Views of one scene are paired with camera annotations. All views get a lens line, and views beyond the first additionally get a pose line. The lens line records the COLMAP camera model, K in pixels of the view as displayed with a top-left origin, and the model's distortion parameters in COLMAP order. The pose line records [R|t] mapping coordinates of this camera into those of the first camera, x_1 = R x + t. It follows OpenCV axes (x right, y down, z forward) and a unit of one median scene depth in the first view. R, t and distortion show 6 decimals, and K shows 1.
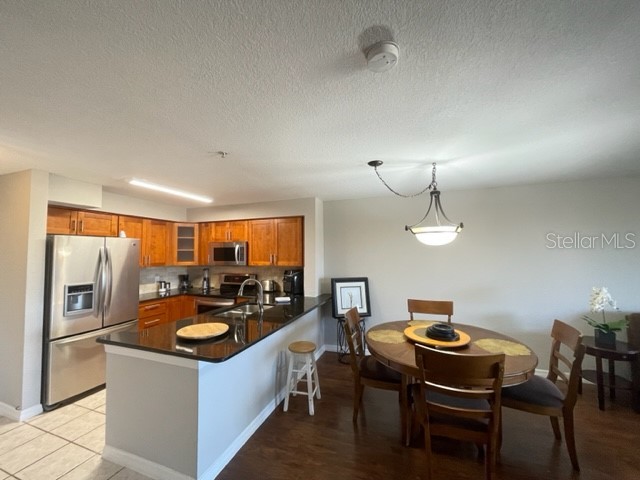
lens RADIAL K [[257.7, 0, 317.8], [0, 257.7, 241.8], [0, 0, 1]] dist [-0.002466, 0.000799]
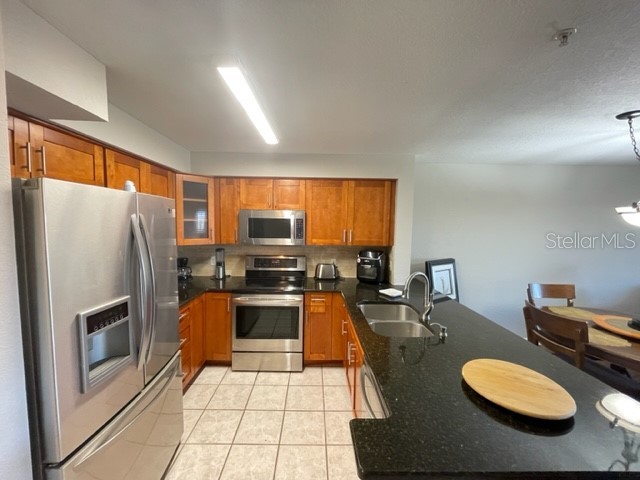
lens RADIAL K [[257.7, 0, 317.8], [0, 257.7, 241.8], [0, 0, 1]] dist [-0.002466, 0.000799]
pose [[0.930821, -0.005307, 0.365437, -0.512671], [-0.039111, 0.992706, 0.114038, 0.001877], [-0.363377, -0.120441, 0.923824, 0.346117]]
